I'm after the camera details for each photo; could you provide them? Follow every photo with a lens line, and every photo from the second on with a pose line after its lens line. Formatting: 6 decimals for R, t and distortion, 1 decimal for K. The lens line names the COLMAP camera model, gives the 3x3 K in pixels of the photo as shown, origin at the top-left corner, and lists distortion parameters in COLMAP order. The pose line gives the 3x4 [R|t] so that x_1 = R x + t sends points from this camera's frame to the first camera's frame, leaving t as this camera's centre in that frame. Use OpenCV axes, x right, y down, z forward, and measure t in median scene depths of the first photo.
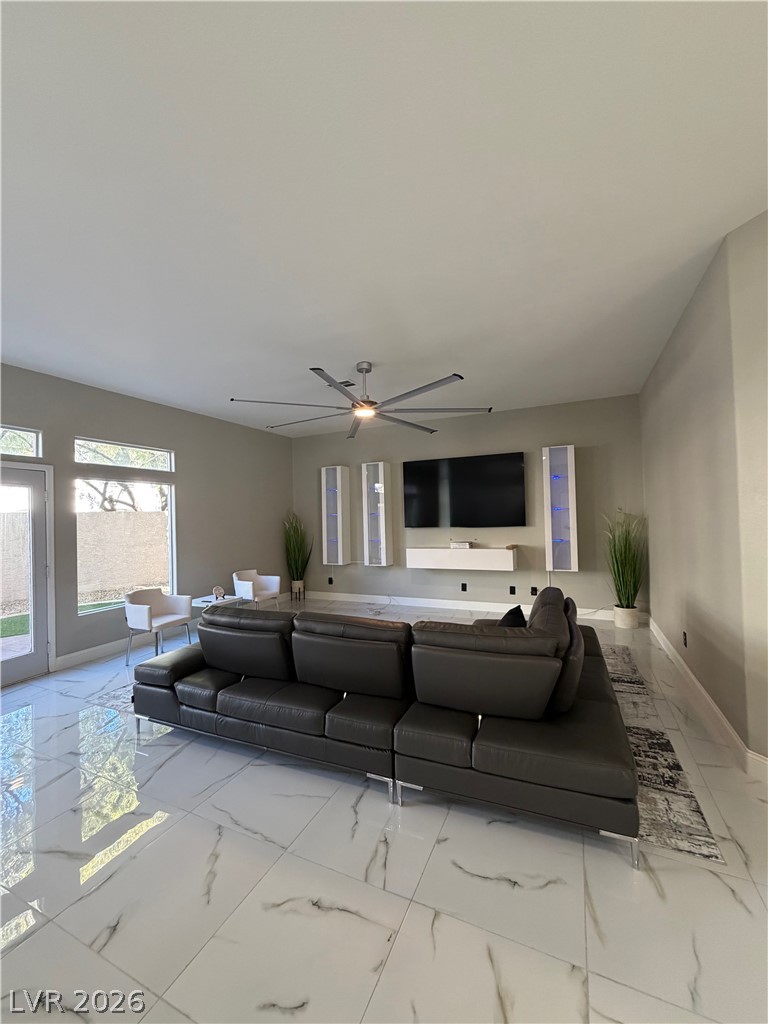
lens RADIAL K [[407.1, 0, 386.1], [0, 407.1, 510.8], [0, 0, 1]] dist [0.000727, 0.000324]
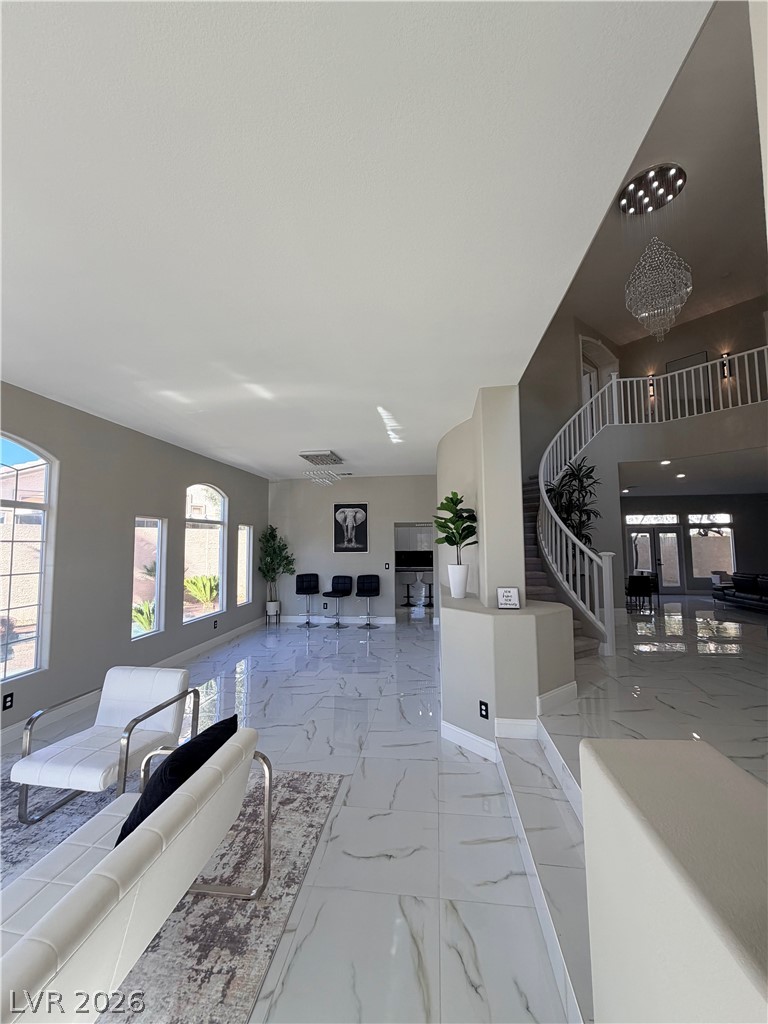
lens RADIAL K [[407.1, 0, 386.1], [0, 407.1, 510.8], [0, 0, 1]] dist [0.000727, 0.000324]
pose [[0.304400, -0.053445, -0.951044, 1.032564], [0.016730, 0.998571, -0.050761, -0.078650], [0.952397, -0.000459, 0.304859, -1.494858]]
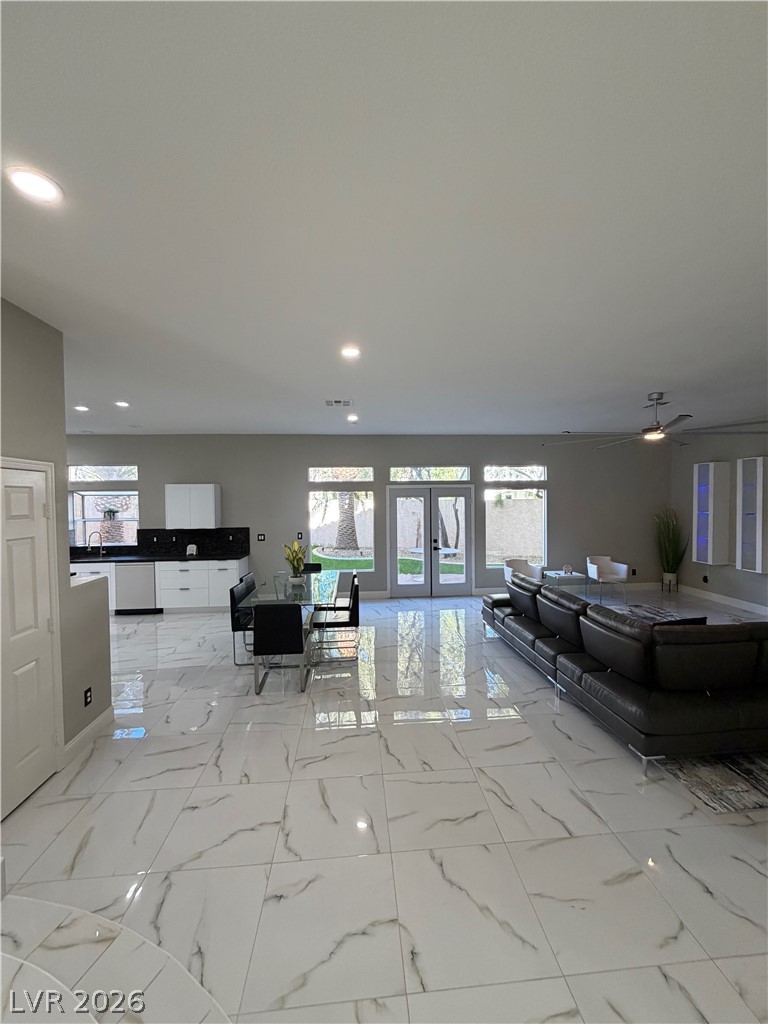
lens RADIAL K [[407.1, 0, 386.1], [0, 407.1, 510.8], [0, 0, 1]] dist [0.000727, 0.000324]
pose [[0.491277, 0.042749, -0.869954, 0.439294], [0.013750, 0.998290, 0.056820, -0.076985], [0.870895, -0.039876, 0.489849, -0.185461]]
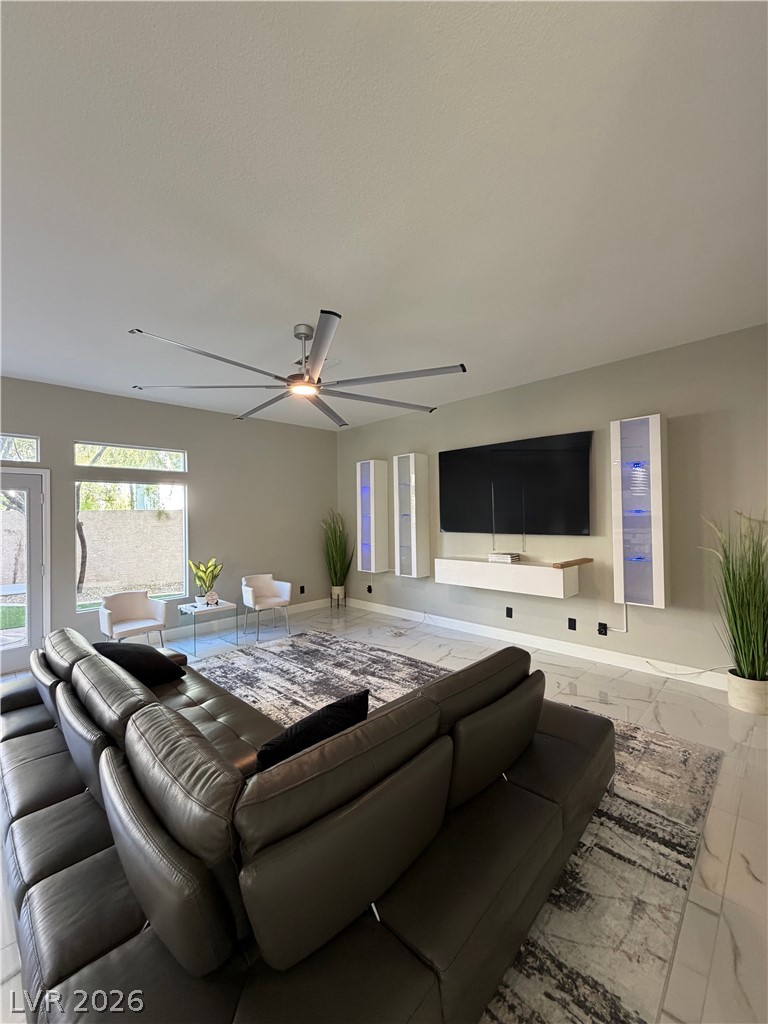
lens RADIAL K [[407.1, 0, 386.1], [0, 407.1, 510.8], [0, 0, 1]] dist [0.000727, 0.000324]
pose [[0.938602, 0.005431, -0.344960, 0.271916], [-0.001645, 0.999935, 0.011269, -0.013255], [0.344999, -0.010009, 0.938550, 0.233863]]
